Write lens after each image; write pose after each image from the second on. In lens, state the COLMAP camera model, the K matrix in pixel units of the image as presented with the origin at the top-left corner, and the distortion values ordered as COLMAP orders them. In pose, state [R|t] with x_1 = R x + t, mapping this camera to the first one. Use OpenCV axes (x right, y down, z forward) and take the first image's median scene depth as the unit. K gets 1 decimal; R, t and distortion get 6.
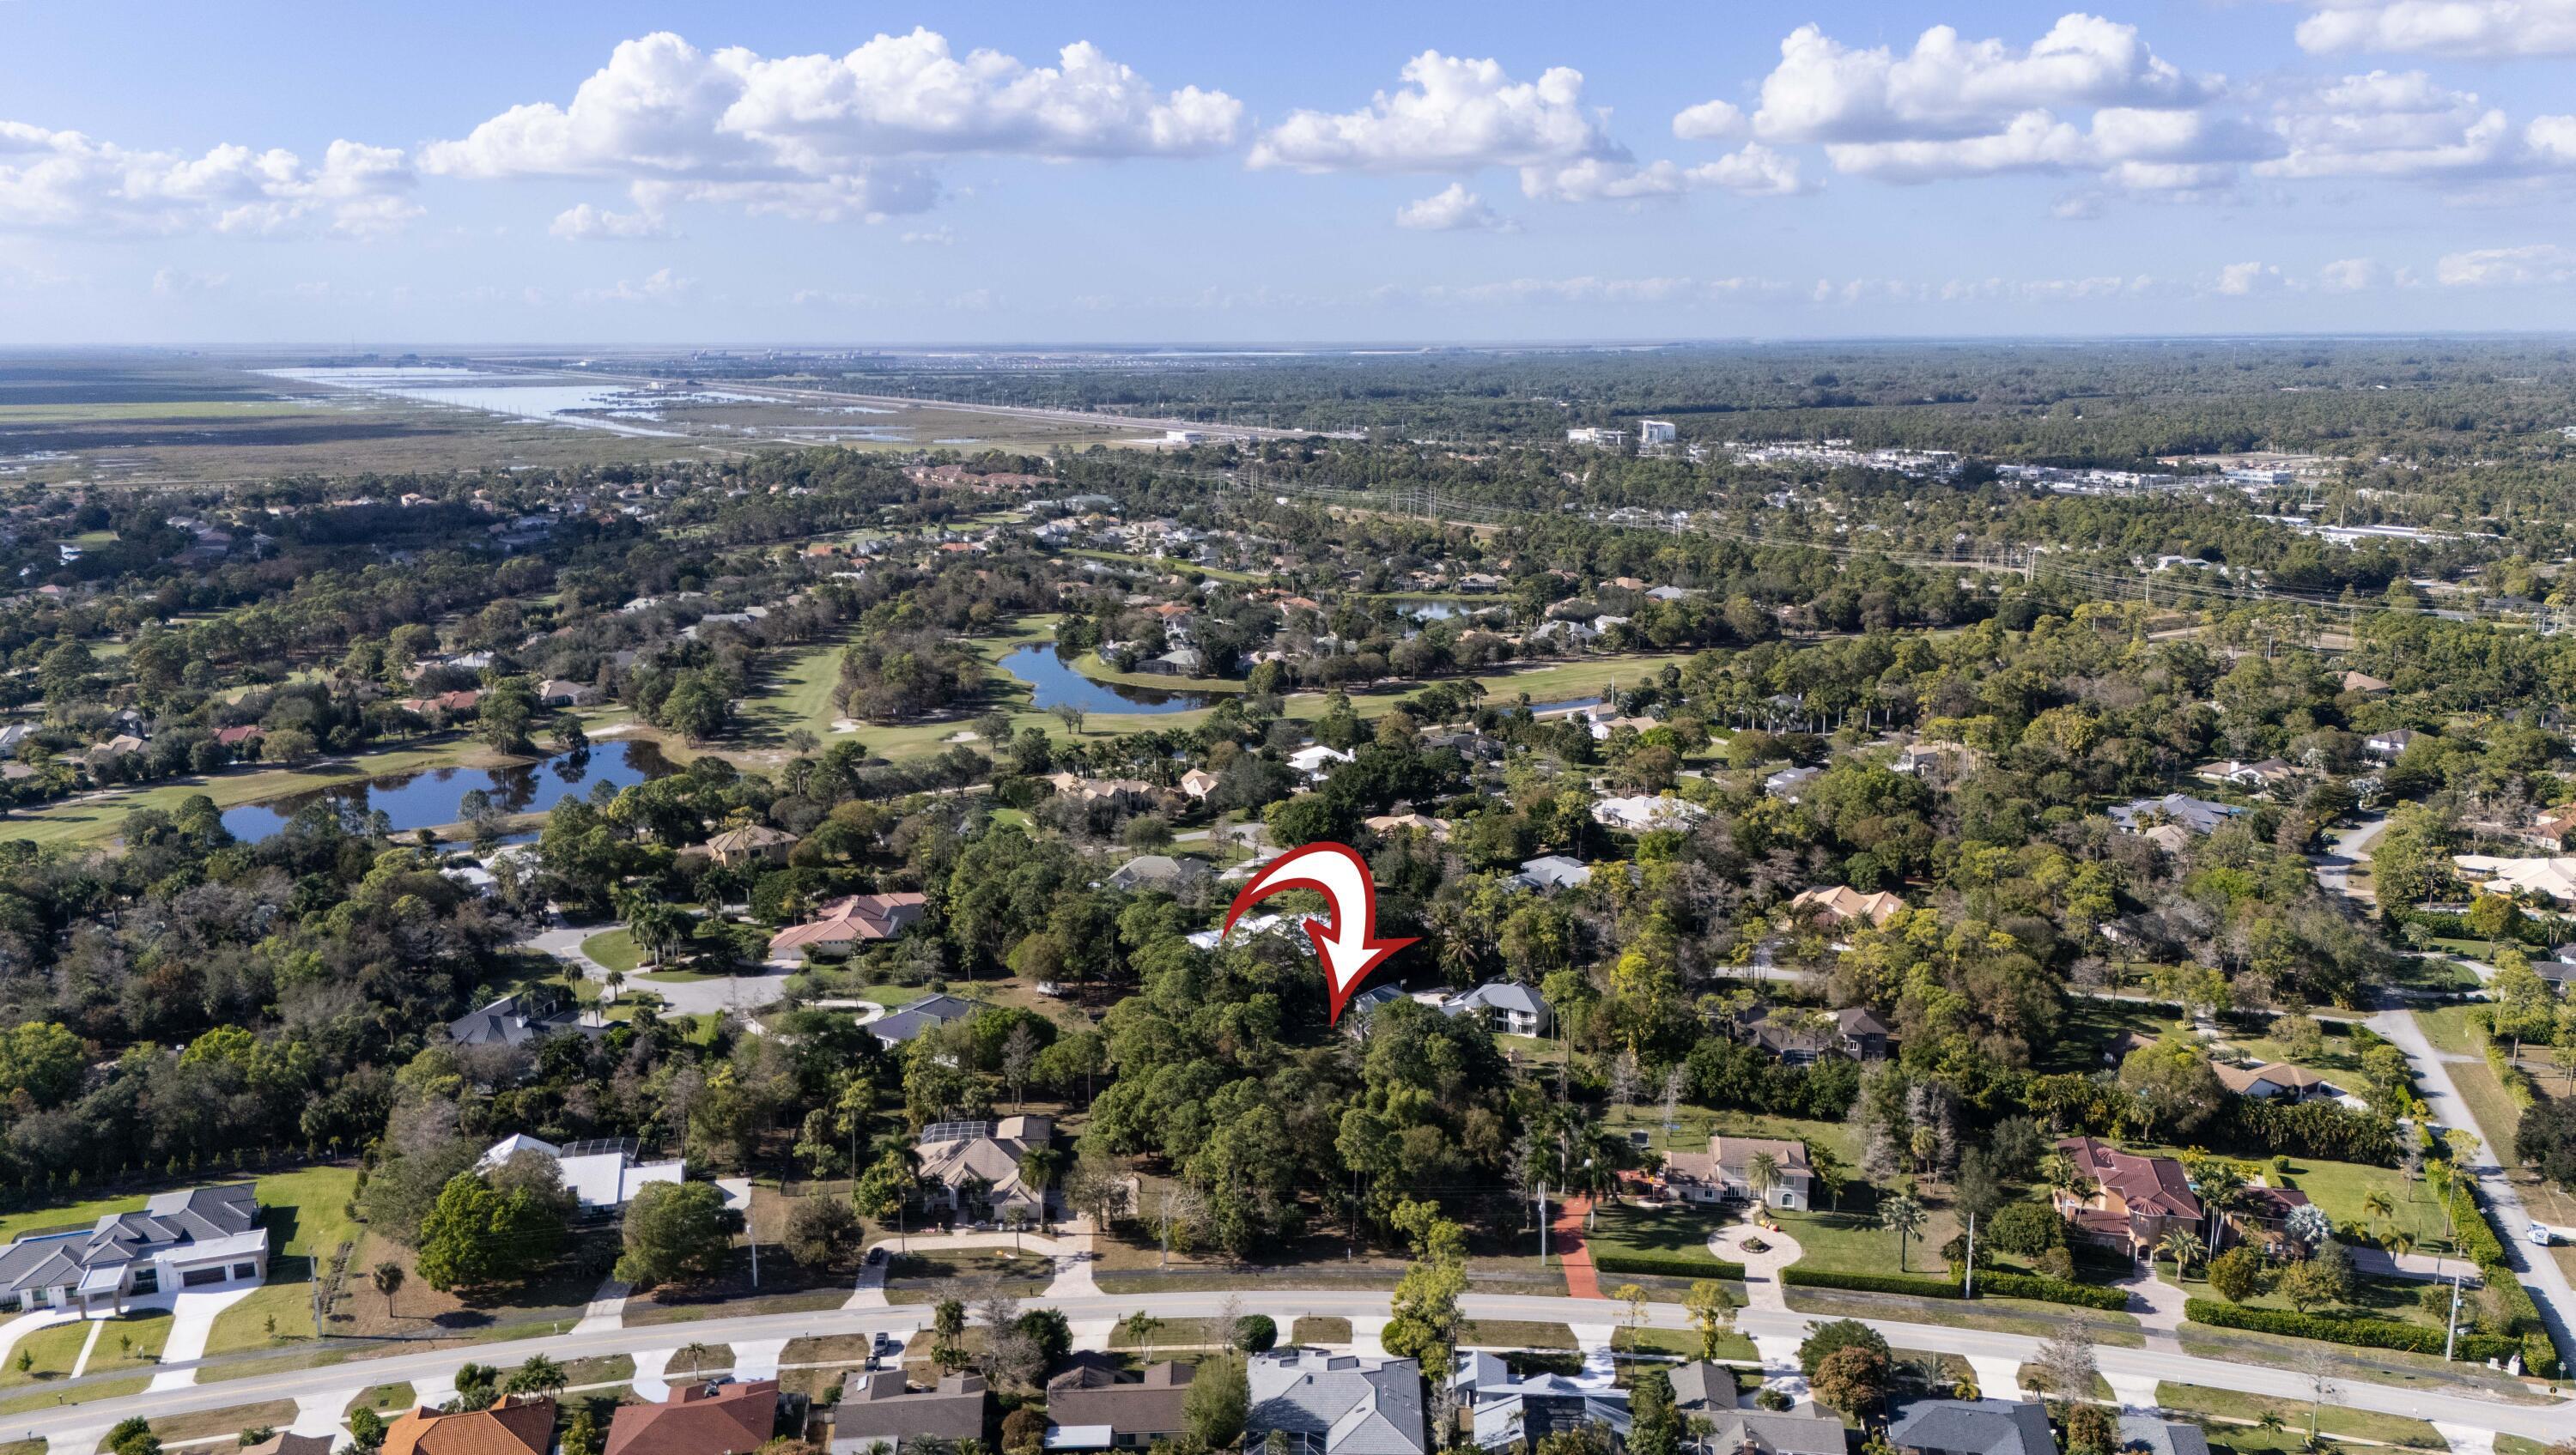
lens RADIAL K [[1938.6, 0, 1283.1], [0, 1938.6, 729.1], [0, 0, 1]] dist [0.065738, -0.055535]
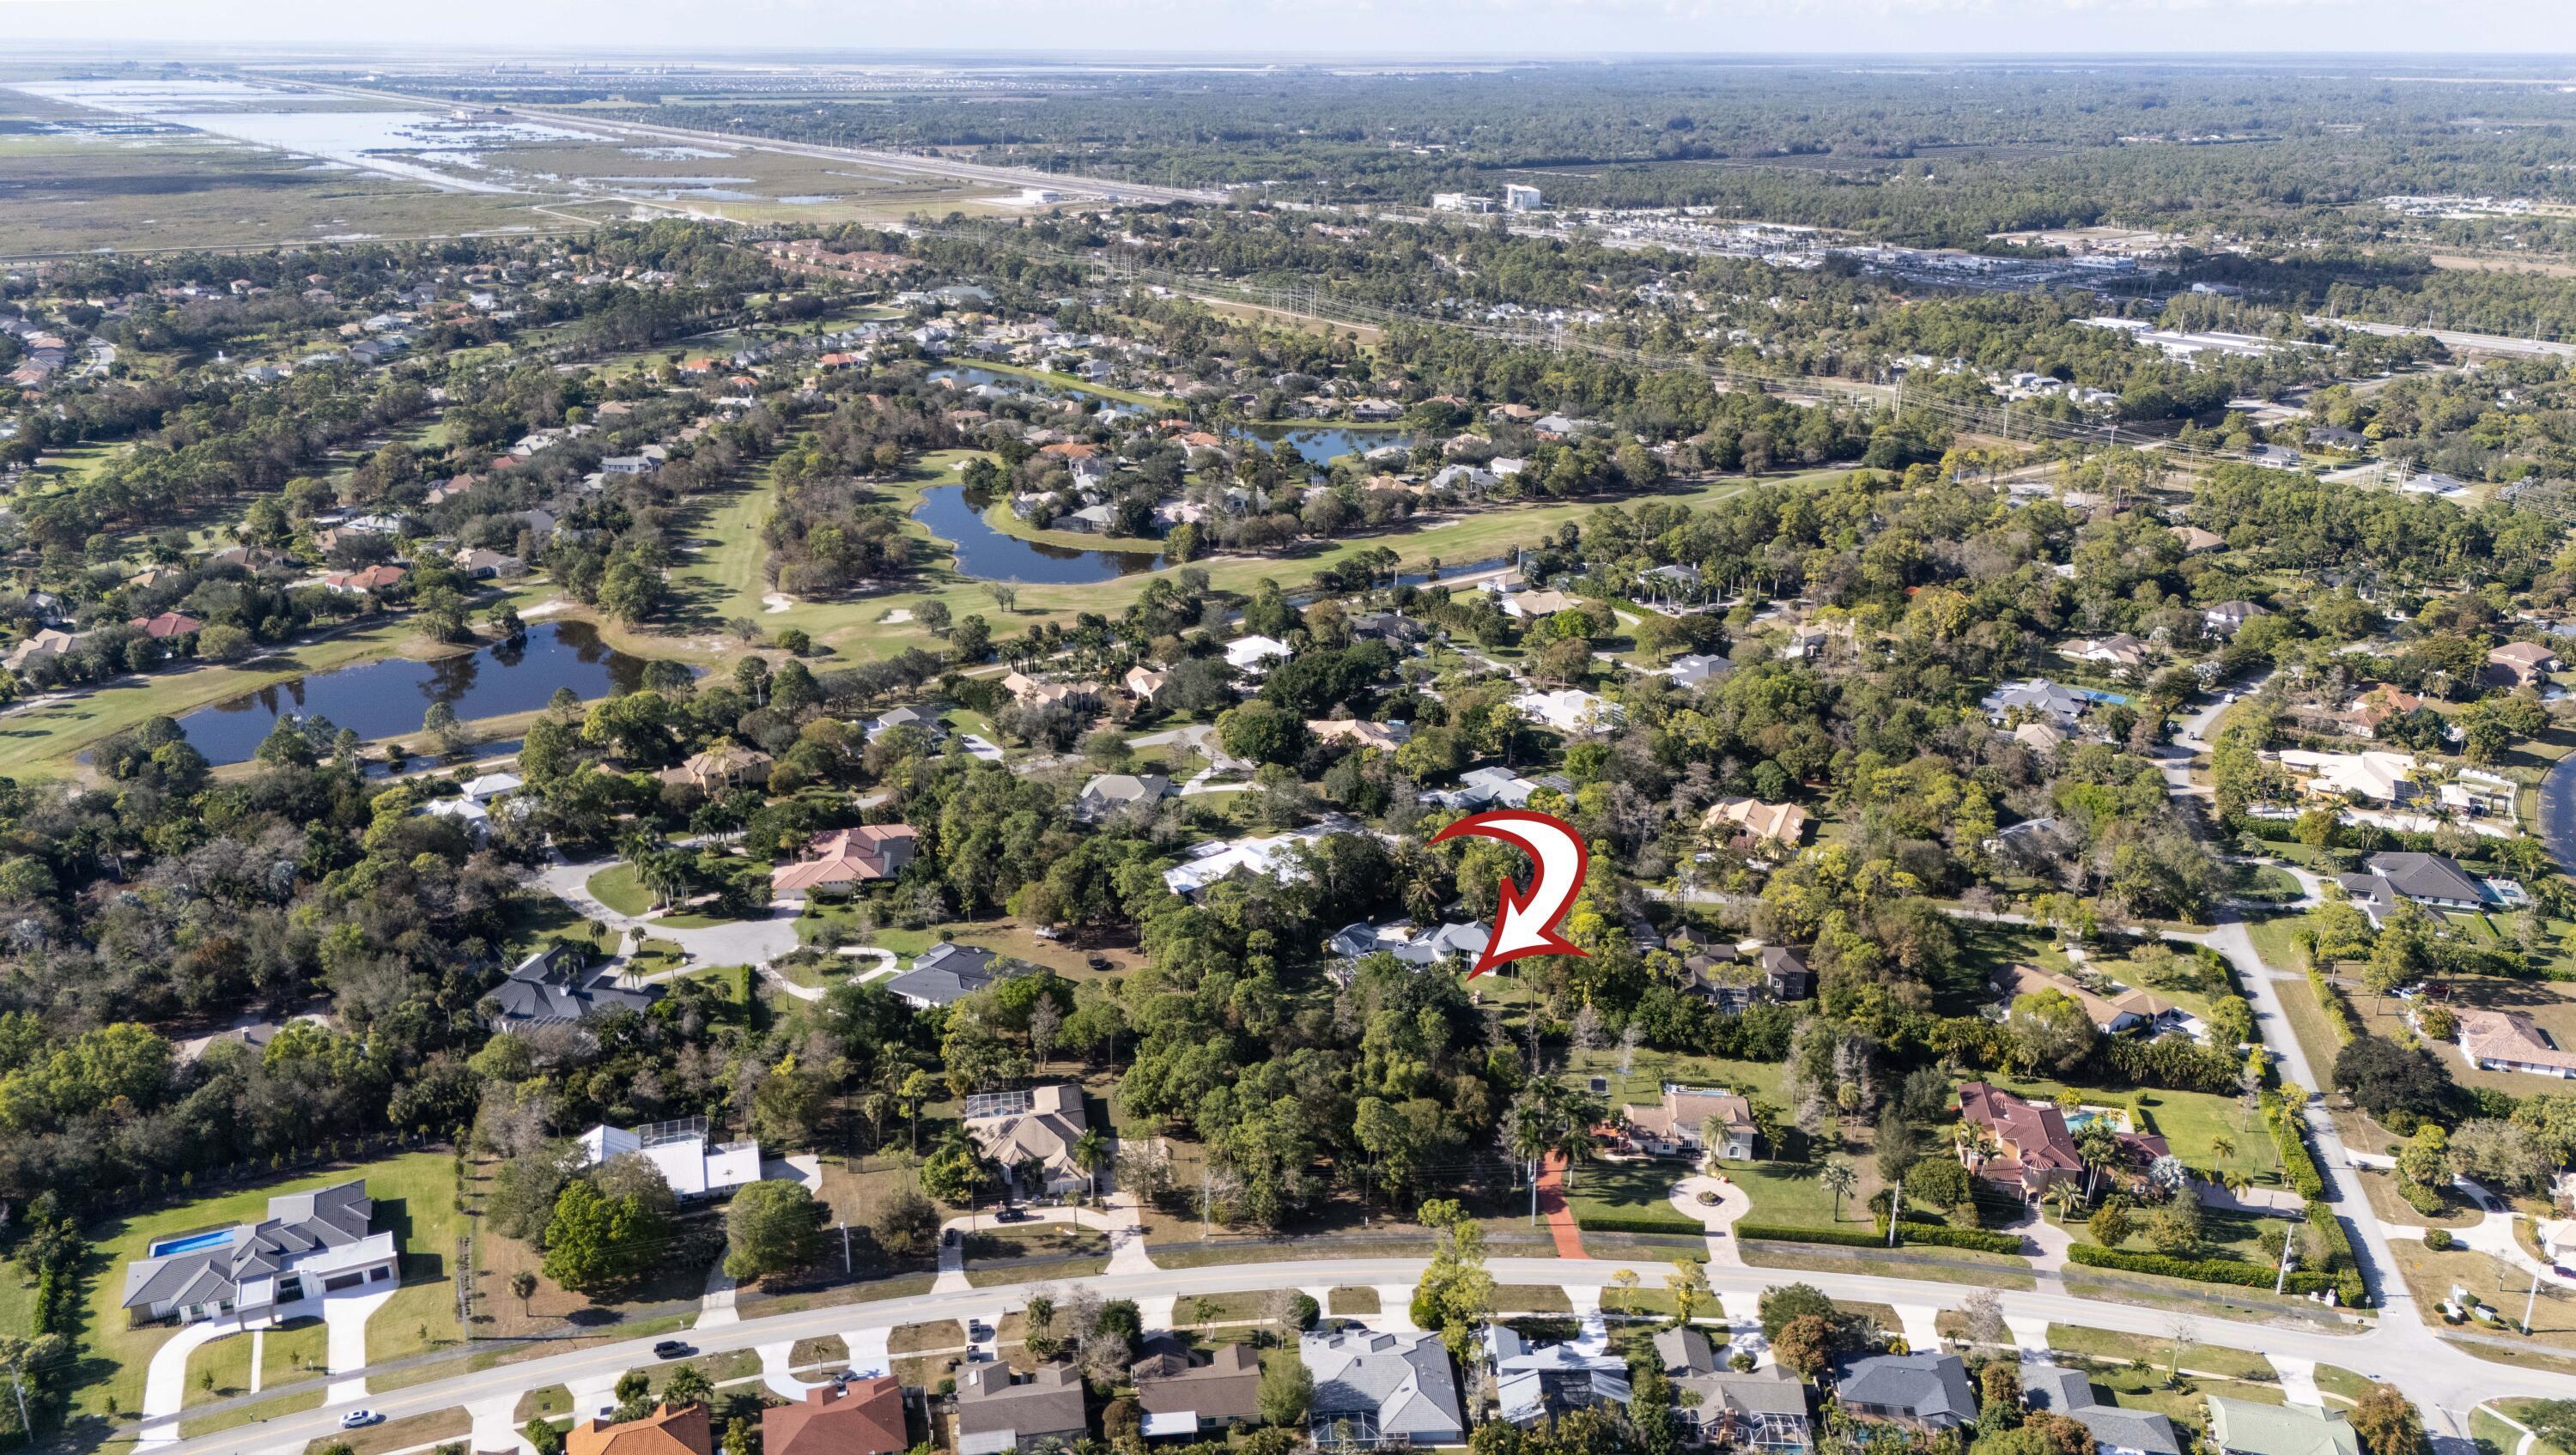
lens RADIAL K [[1938.6, 0, 1286.6], [0, 1938.6, 721.8], [0, 0, 1]] dist [0.065738, -0.055535]
pose [[0.996728, -0.017659, 0.078872, -0.056499], [0.007072, 0.991153, 0.132534, -0.100688], [-0.080514, -0.131542, 0.988035, -0.054451]]
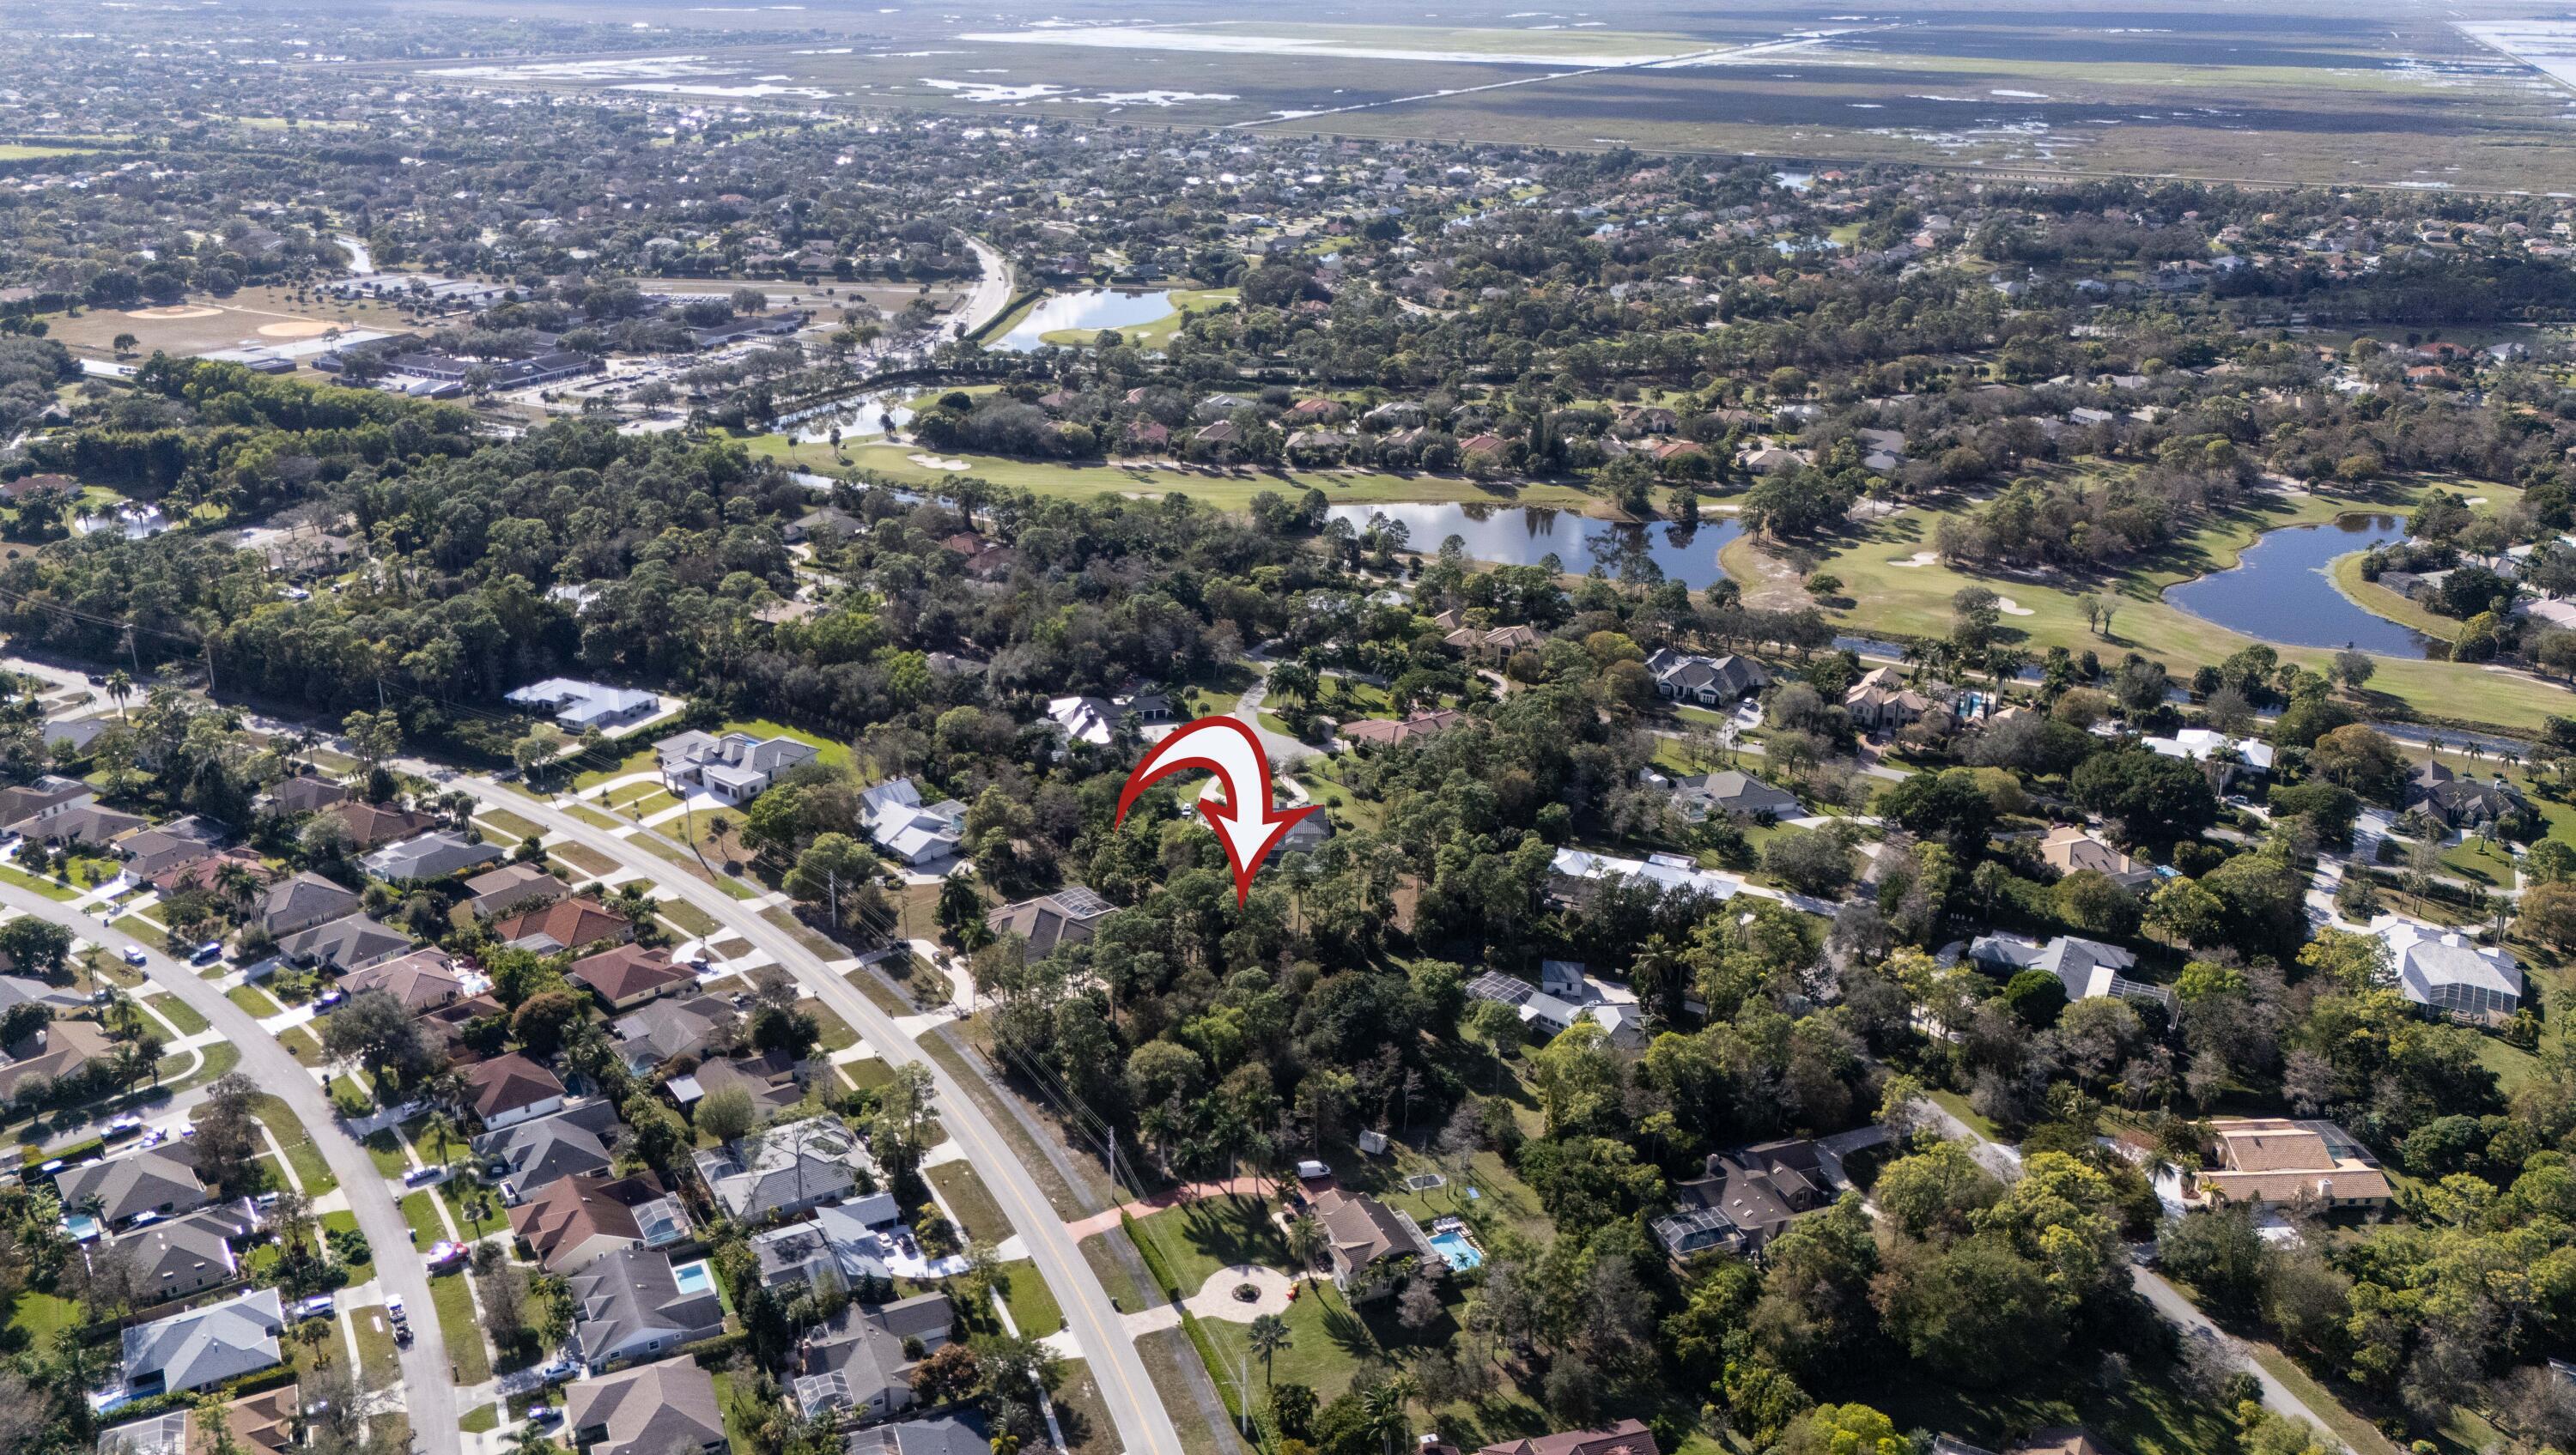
lens RADIAL K [[1938.6, 0, 1272.0], [0, 1938.6, 746.7], [0, 0, 1]] dist [0.065738, -0.055535]
pose [[0.541870, 0.328625, -0.773552, 0.542808], [-0.193853, 0.944440, 0.265430, -0.158726], [0.817801, 0.006127, 0.575469, 0.247692]]
